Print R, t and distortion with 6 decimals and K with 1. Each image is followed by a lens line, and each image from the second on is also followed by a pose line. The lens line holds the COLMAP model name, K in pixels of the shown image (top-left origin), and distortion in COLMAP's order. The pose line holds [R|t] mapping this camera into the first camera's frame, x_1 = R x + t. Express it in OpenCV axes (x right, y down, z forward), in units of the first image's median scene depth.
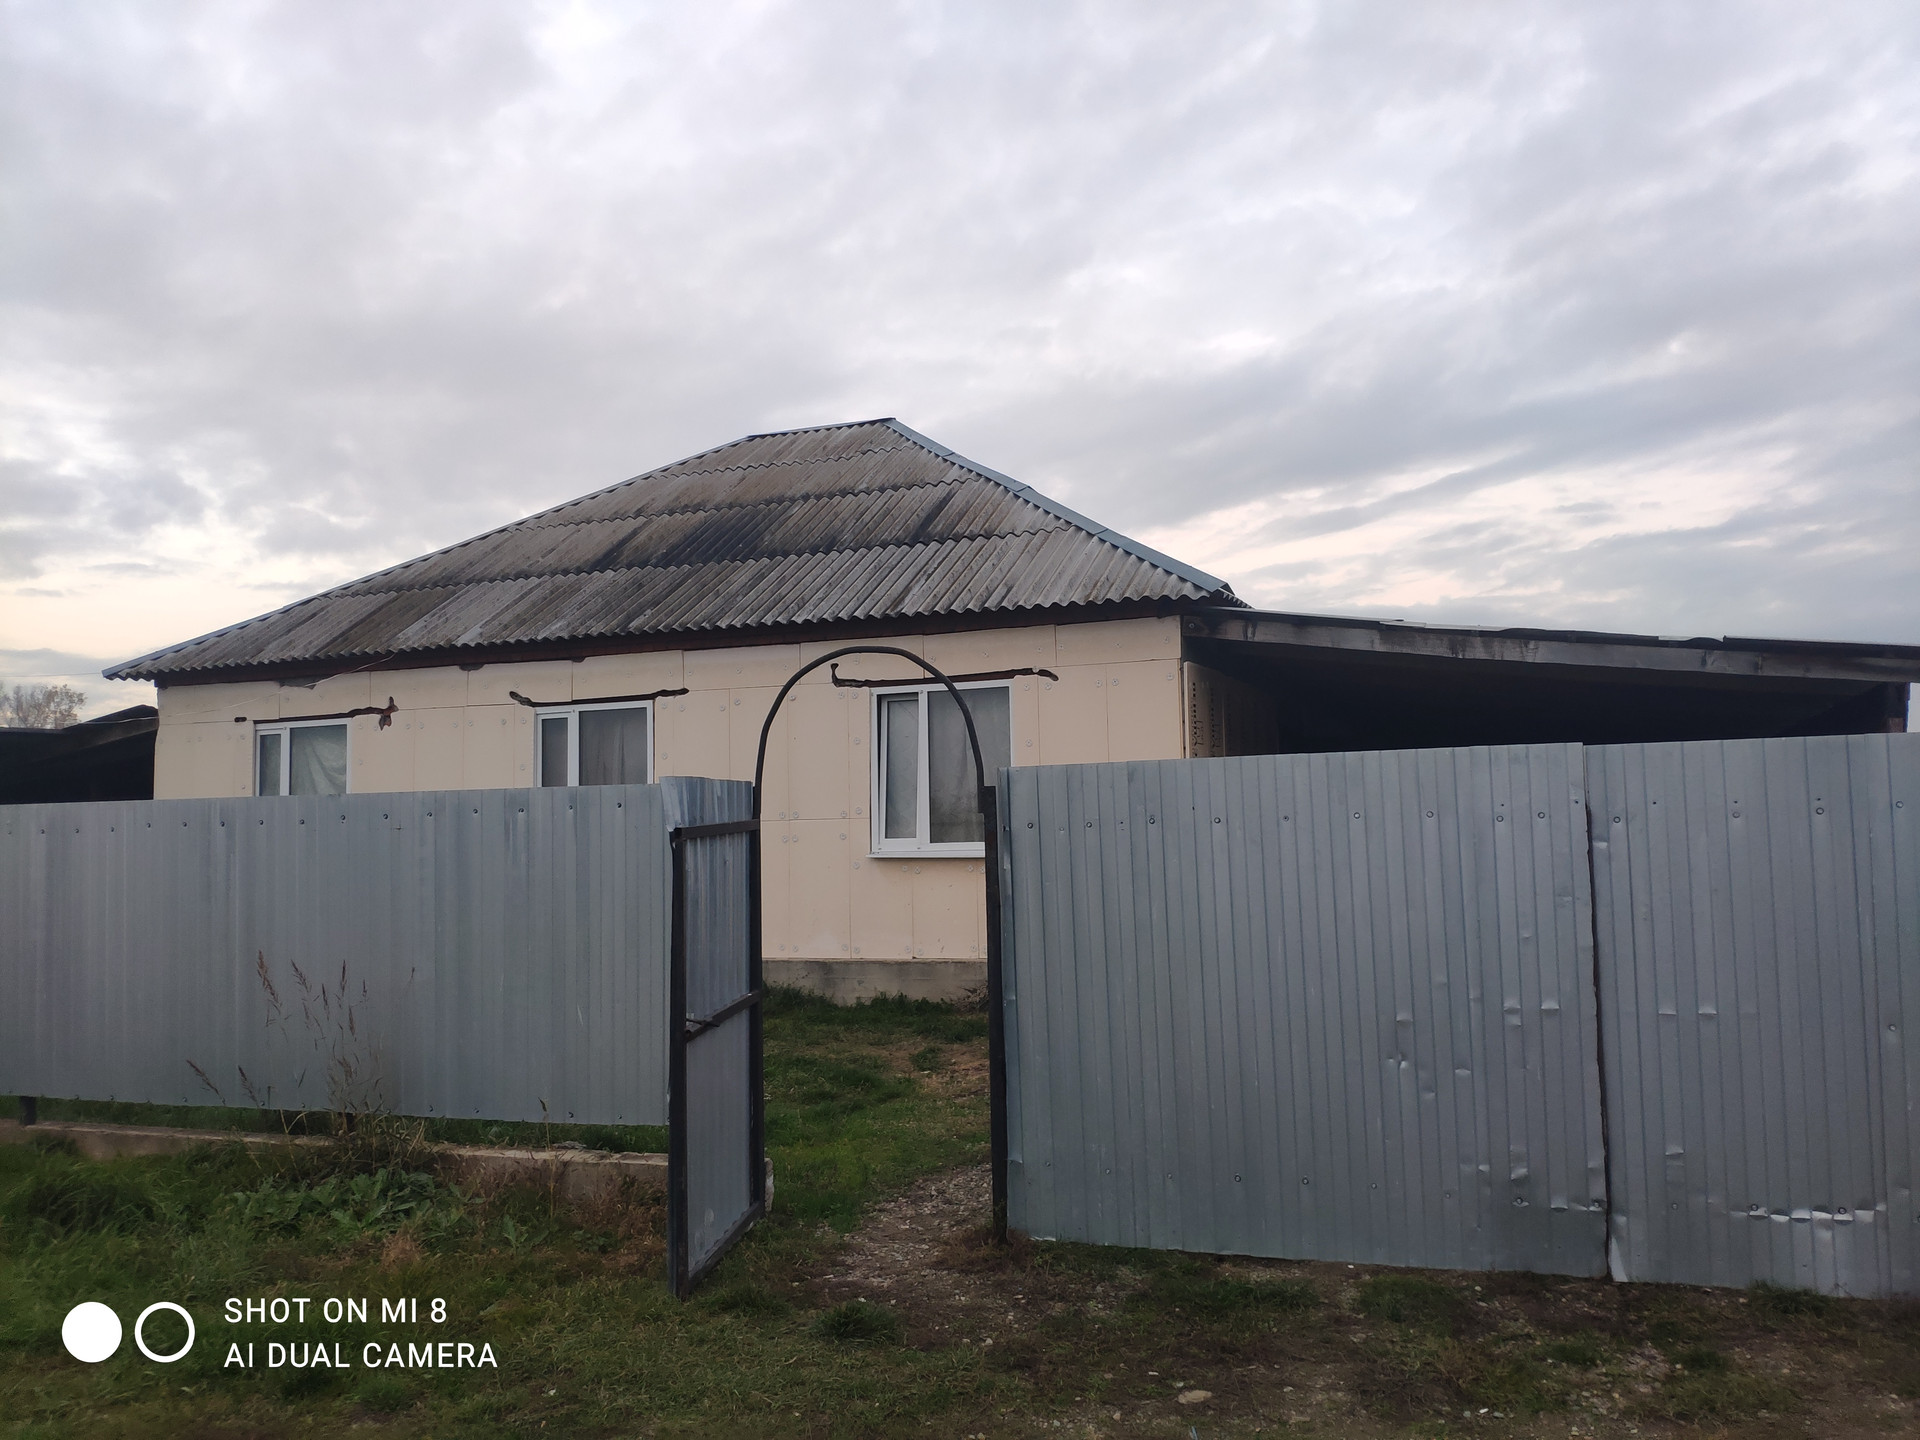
lens RADIAL K [[1445.9, 0, 965.8], [0, 1445.9, 720.0], [0, 0, 1]] dist [0.135166, -0.182831]
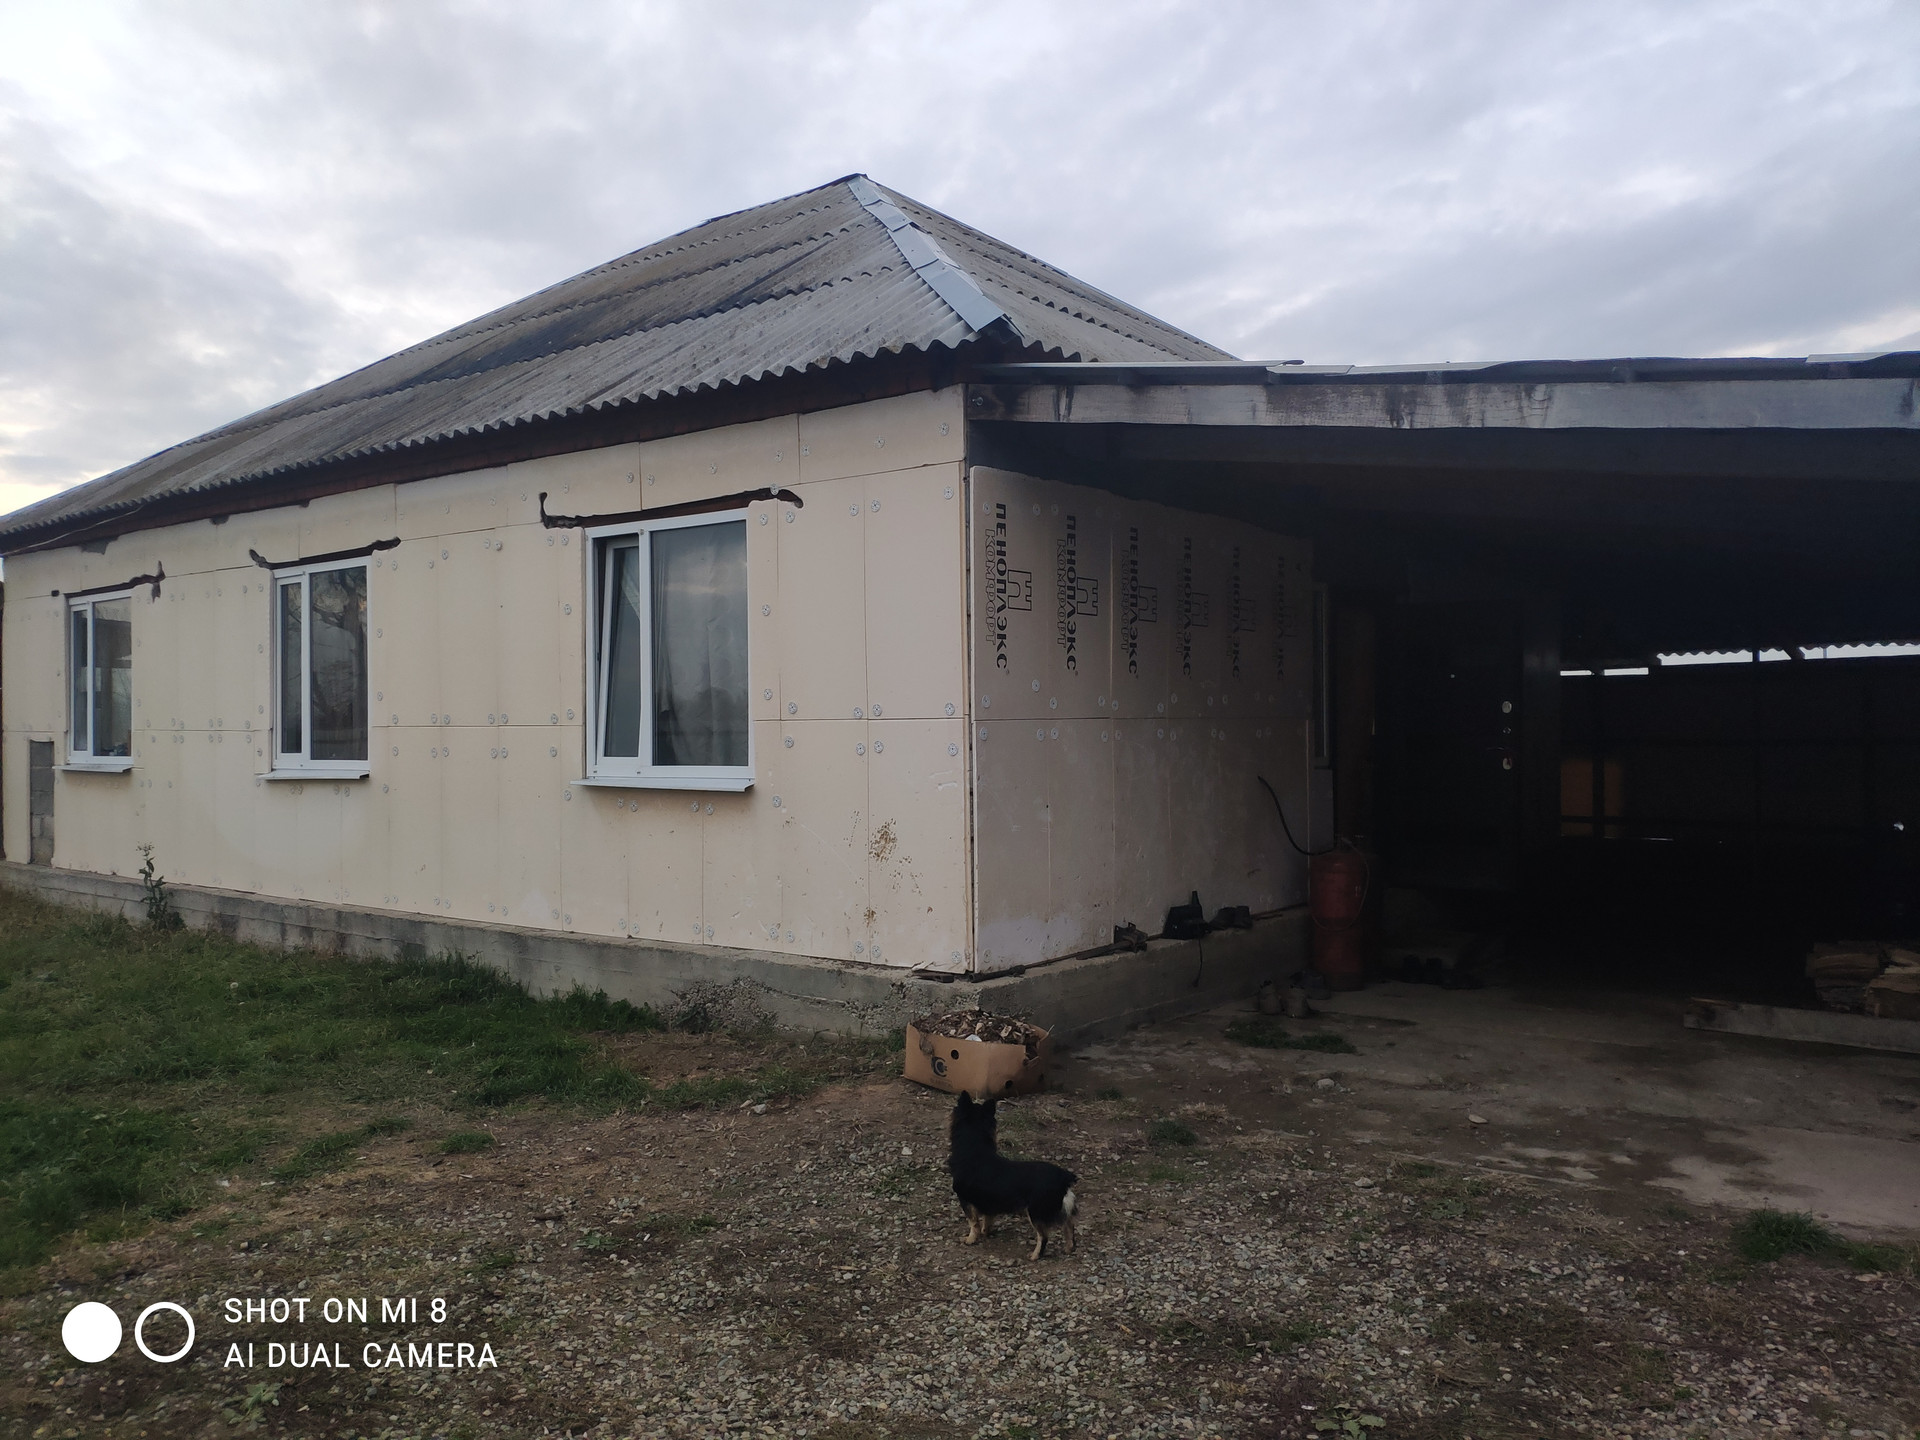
lens RADIAL K [[1359.0, 0, 1051.2], [0, 1359.0, 724.3], [0, 0, 1]] dist [0.078296, -0.146942]
pose [[0.963822, 0.015714, -0.266082, 0.309567], [0.005268, 0.996943, 0.077961, 0.019375], [0.266494, -0.076542, 0.960793, 0.452111]]
